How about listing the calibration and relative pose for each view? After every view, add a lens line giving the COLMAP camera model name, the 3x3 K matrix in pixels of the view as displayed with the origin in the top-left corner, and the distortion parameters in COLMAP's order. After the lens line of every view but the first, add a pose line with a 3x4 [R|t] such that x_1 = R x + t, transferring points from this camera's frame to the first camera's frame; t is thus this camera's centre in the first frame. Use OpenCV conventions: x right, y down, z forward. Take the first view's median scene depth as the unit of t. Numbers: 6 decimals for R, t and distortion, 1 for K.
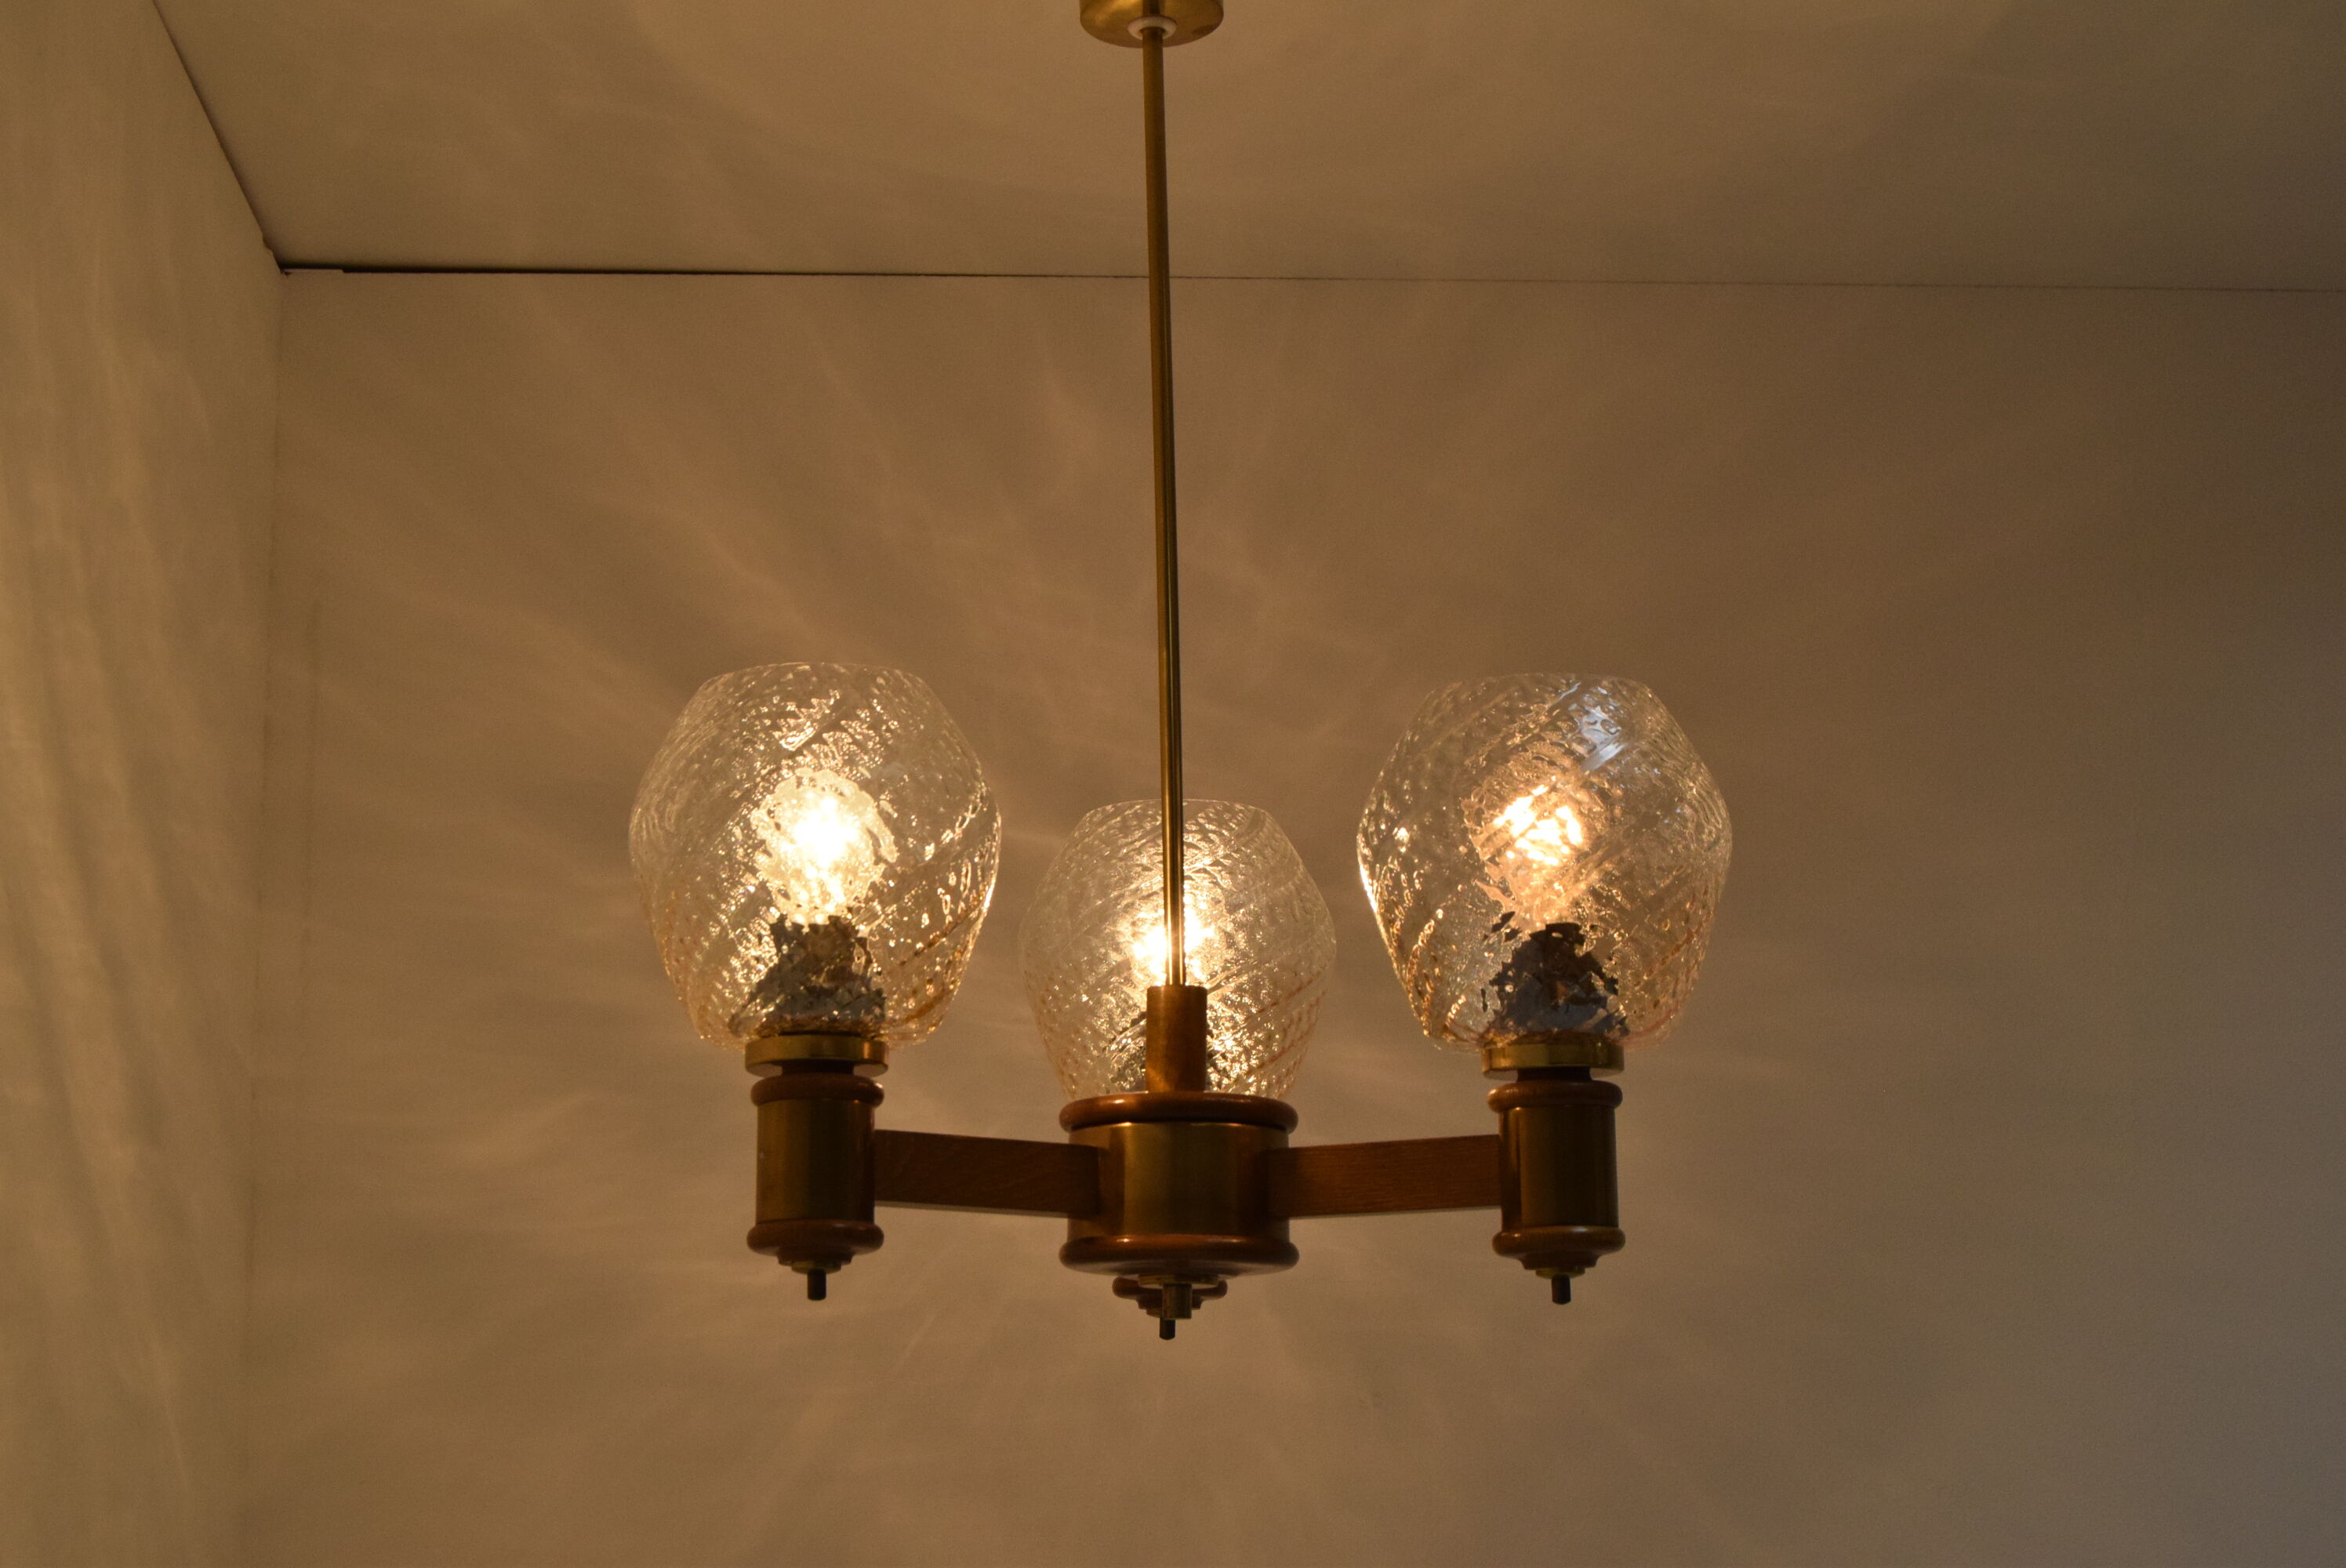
lens RADIAL K [[3499.9, 0, 1182.5], [0, 3499.9, 753.1], [0, 0, 1]] dist [-0.035939, -0.078037]
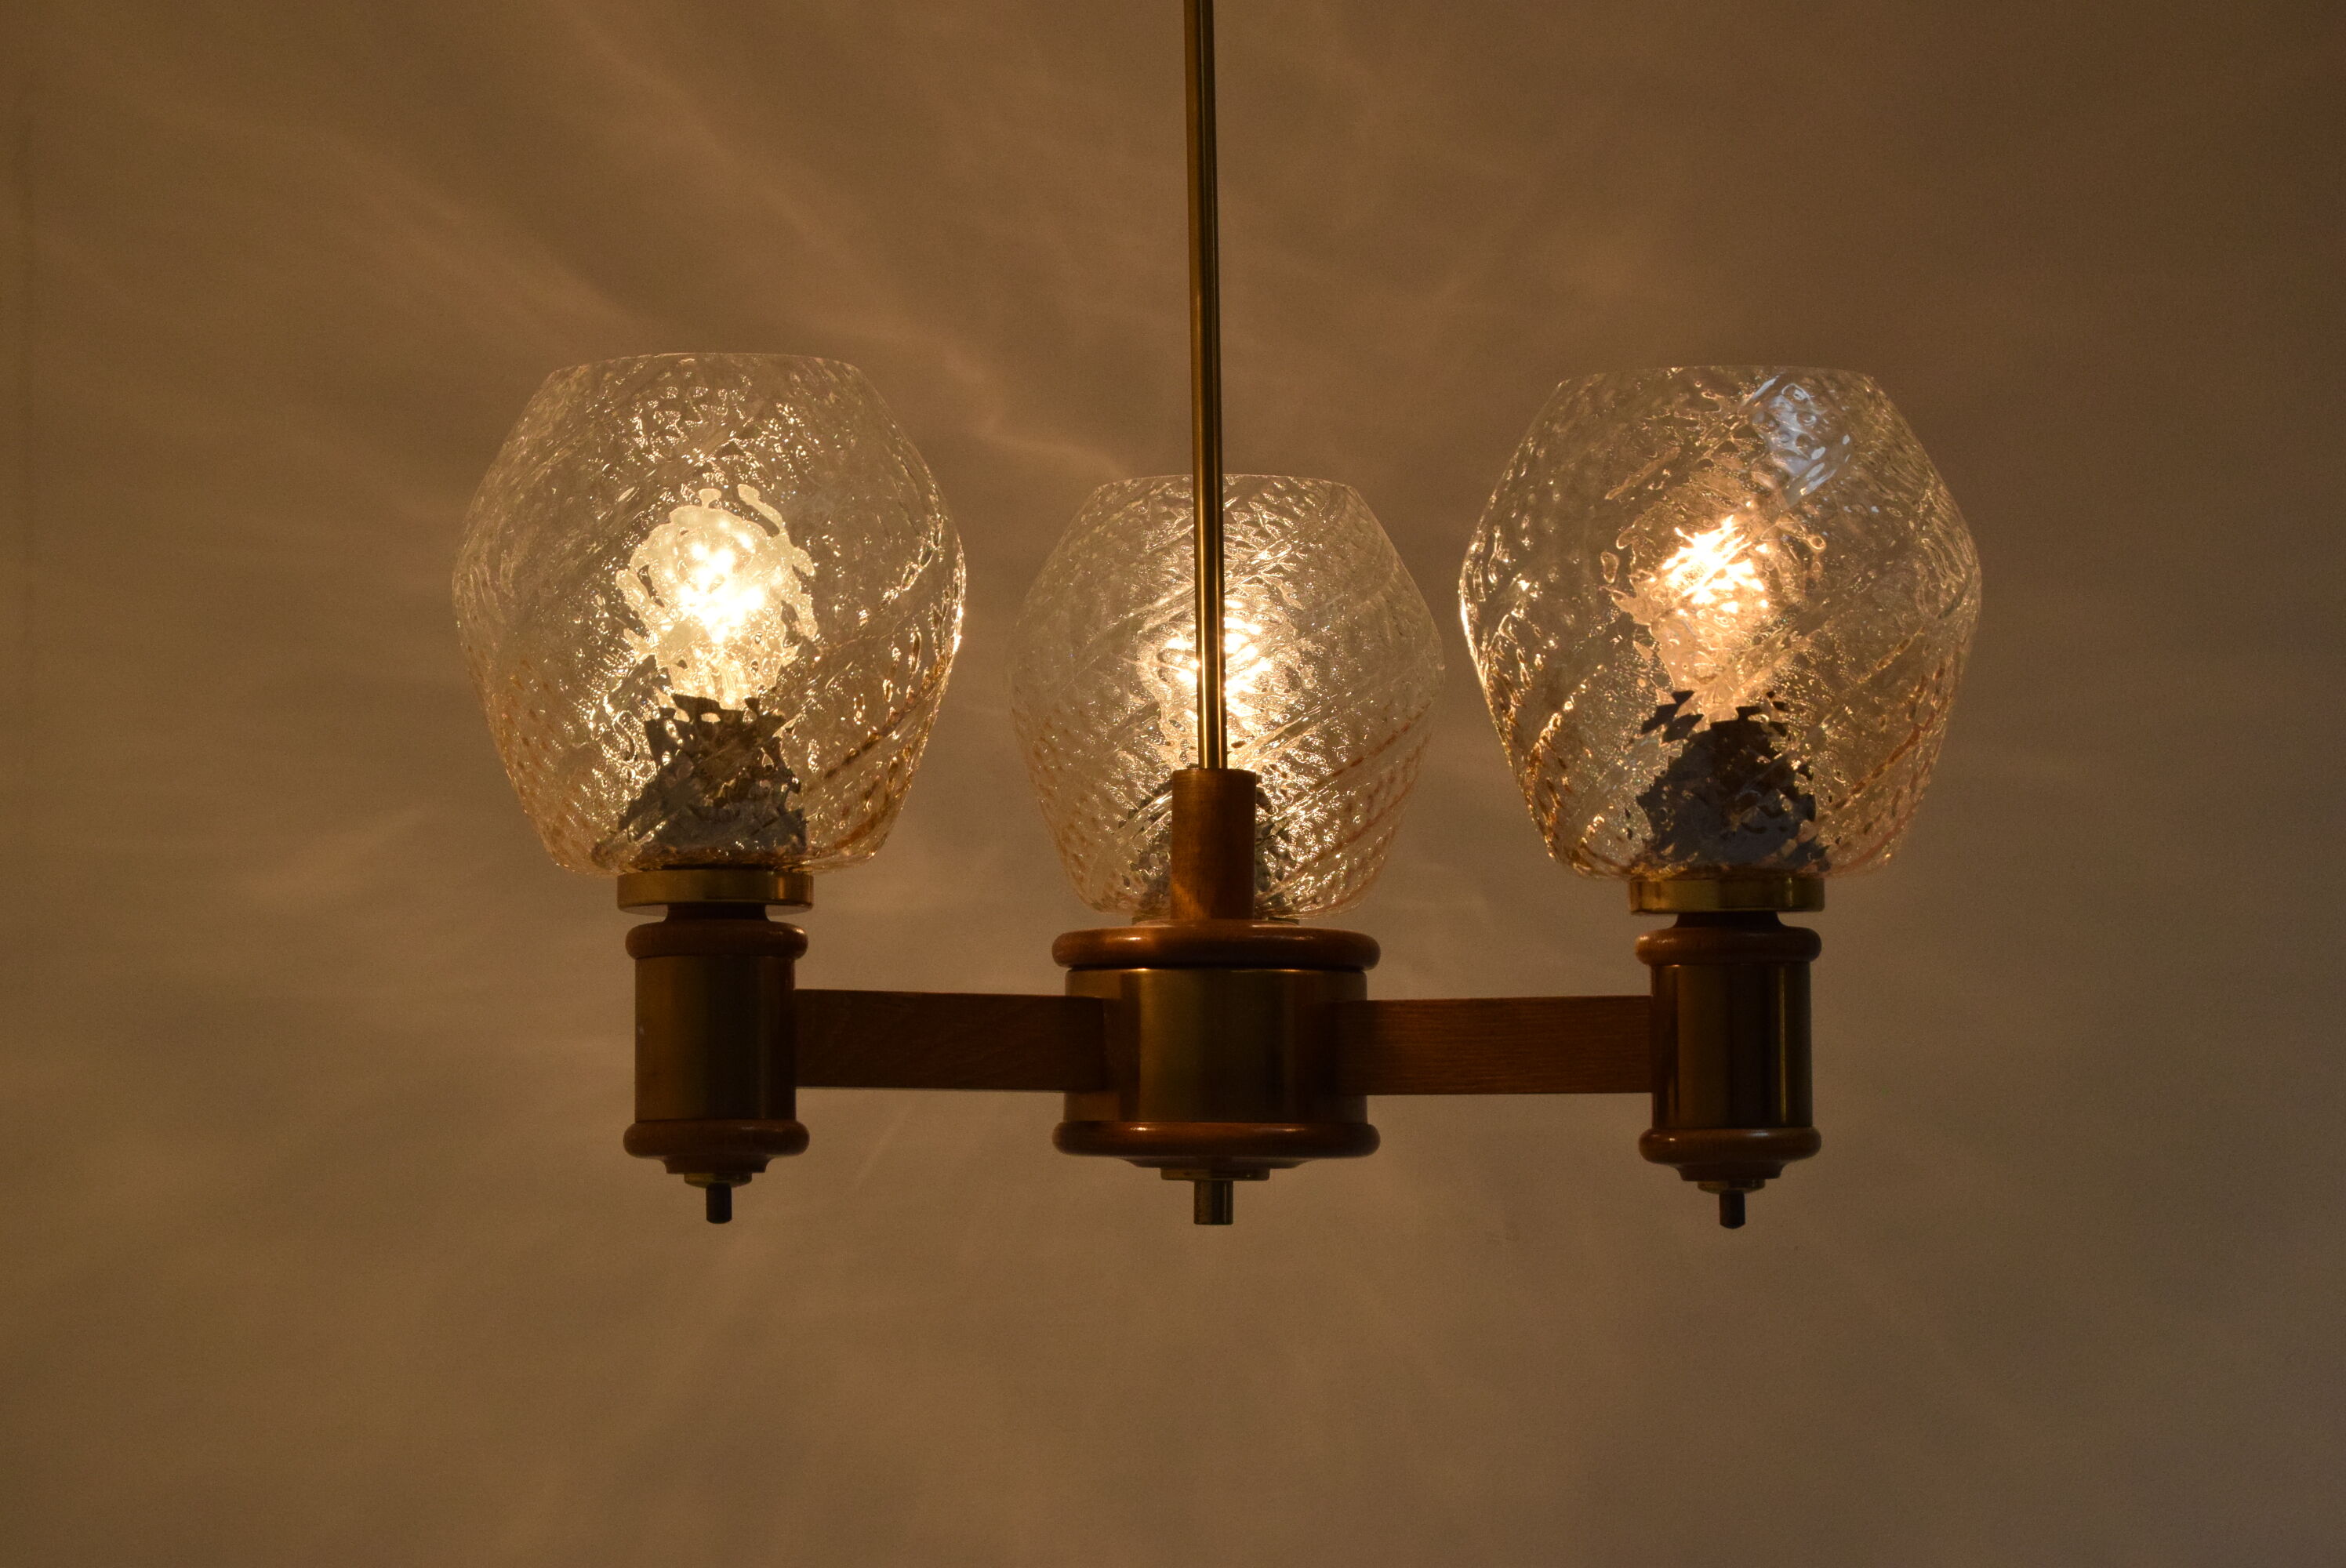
lens RADIAL K [[4988.7, 0, 1173.0], [0, 4988.7, 784.0], [0, 0, 1]] dist [-0.012013, 0.012405]
pose [[0.999597, 0.001495, -0.028346, 0.020517], [0.002783, 0.988640, 0.150280, -0.091532], [0.028248, -0.150298, 0.988237, -0.023460]]
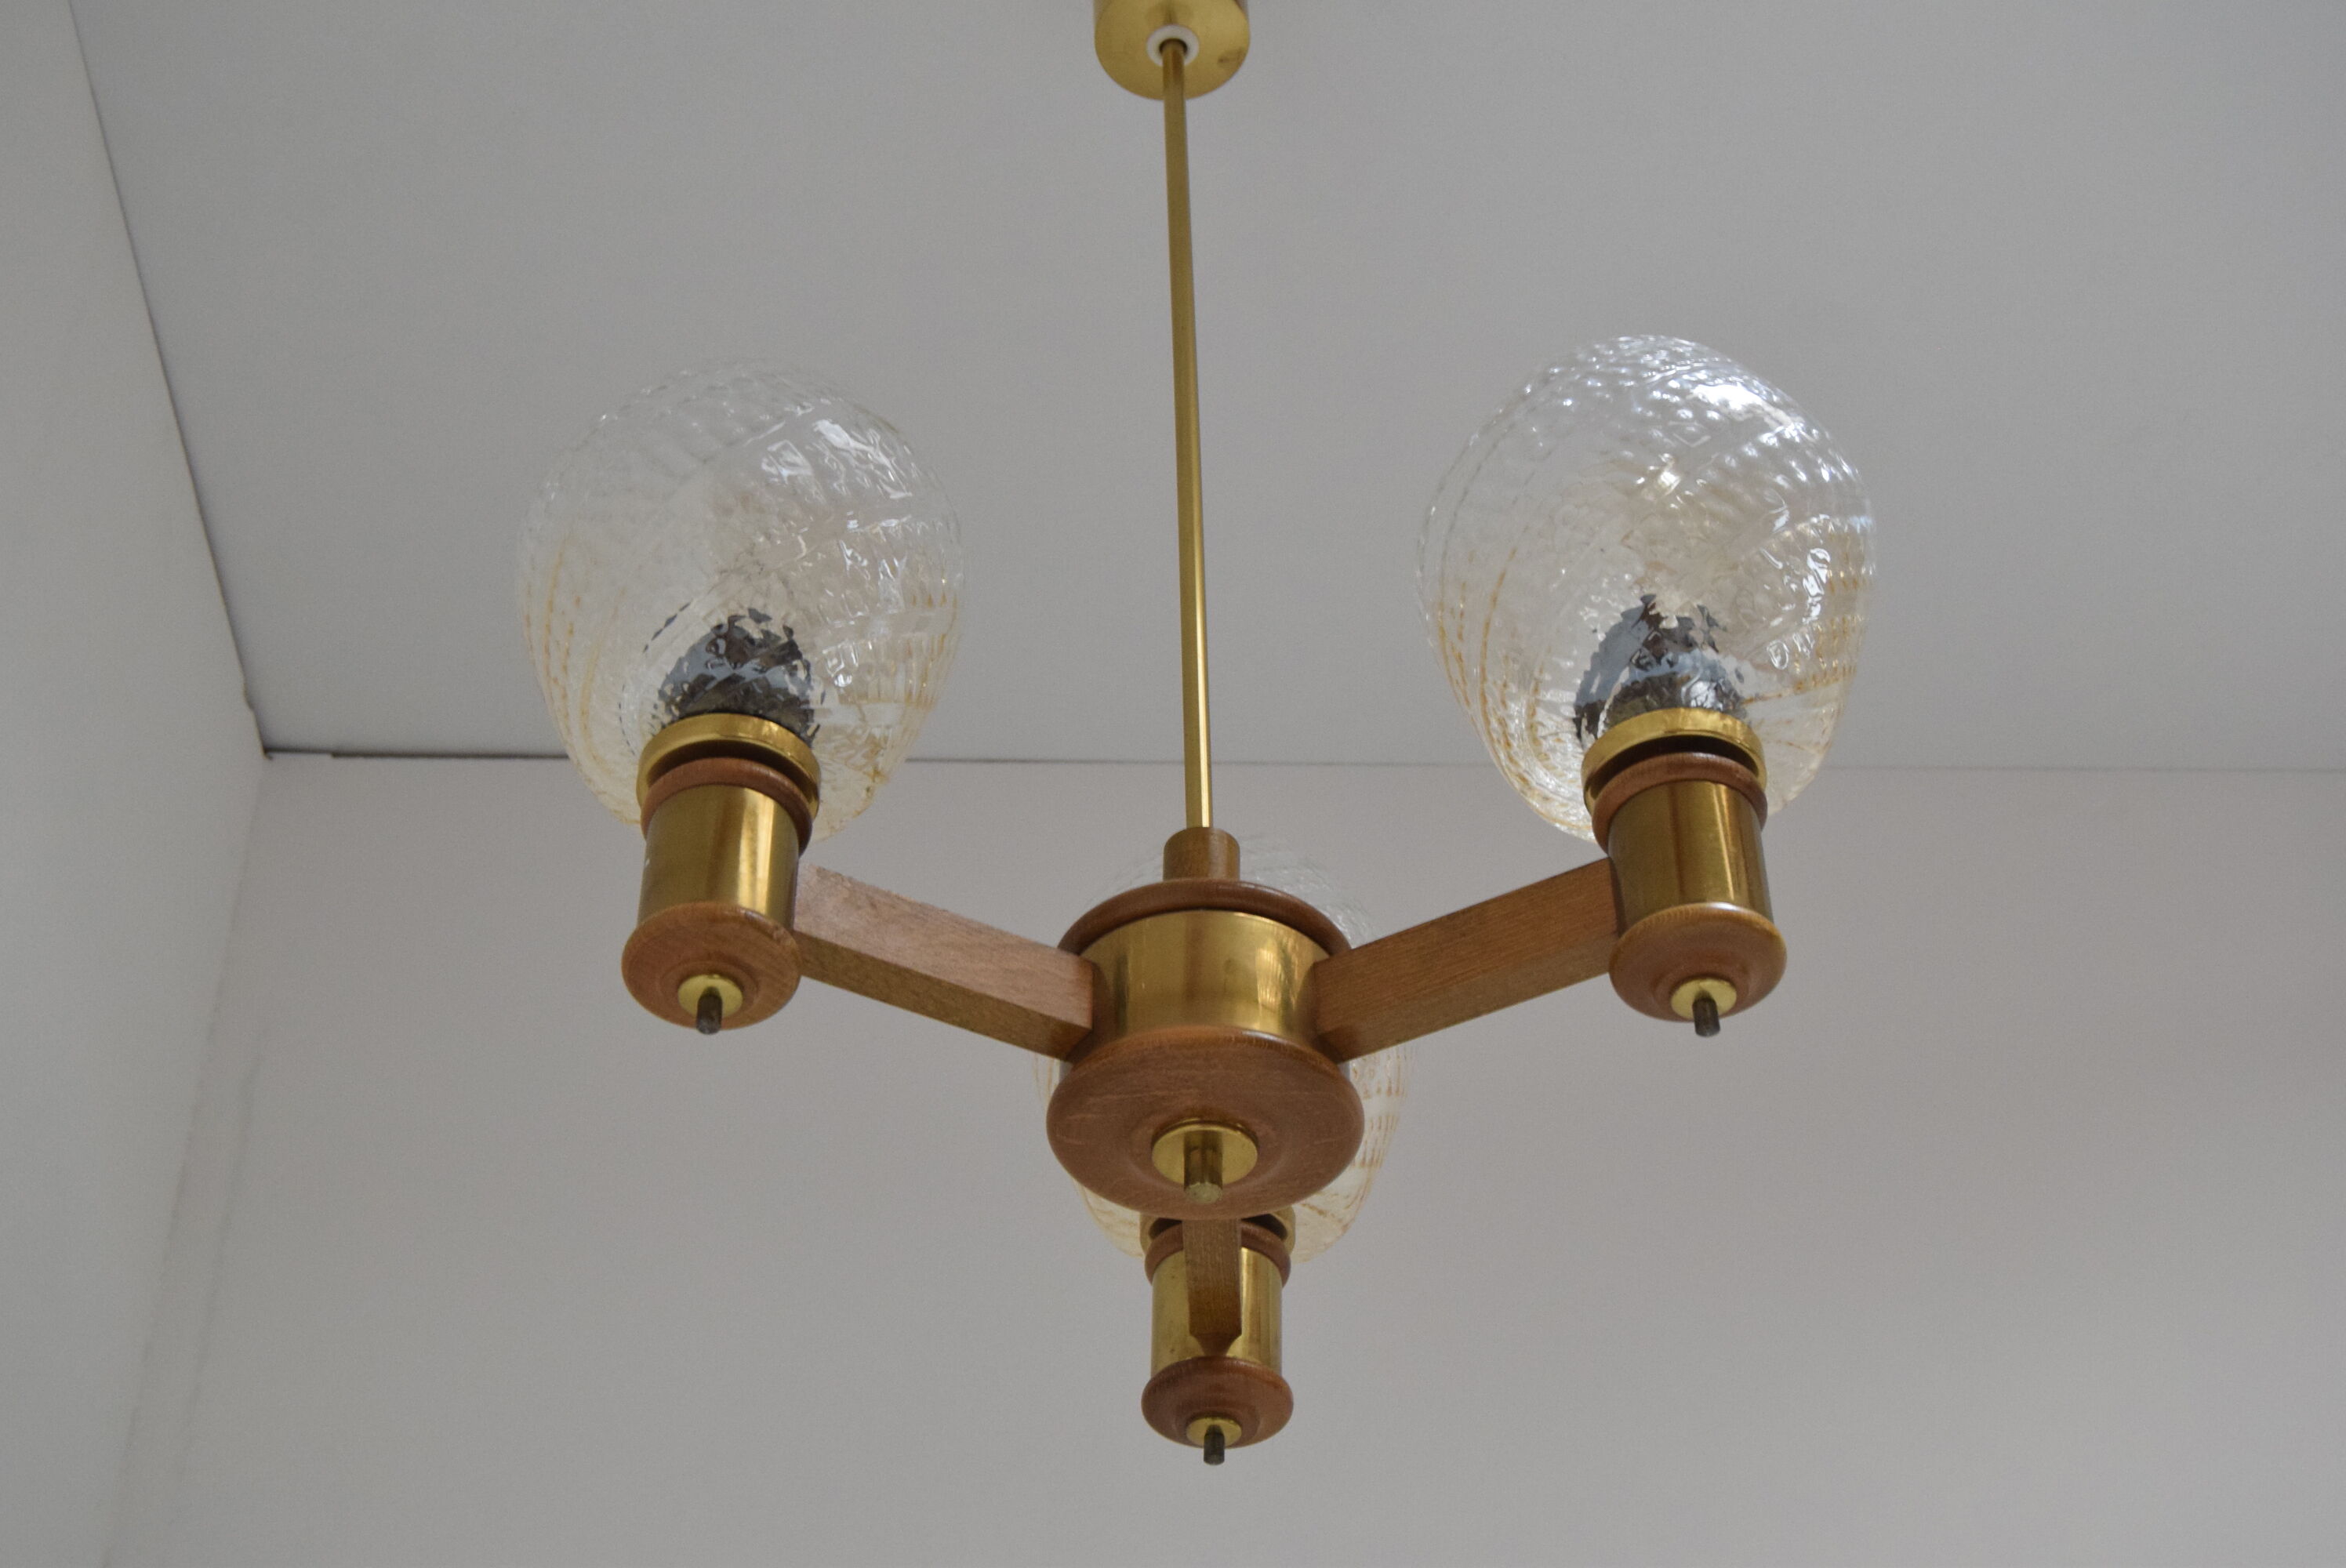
lens RADIAL K [[3499.9, 0, 1182.5], [0, 3499.9, 753.1], [0, 0, 1]] dist [-0.035939, -0.078037]
pose [[0.998596, -0.034912, -0.039827, 0.028369], [0.011794, 0.879685, -0.475410, 0.454720], [0.051633, 0.474273, 0.878862, 0.313373]]
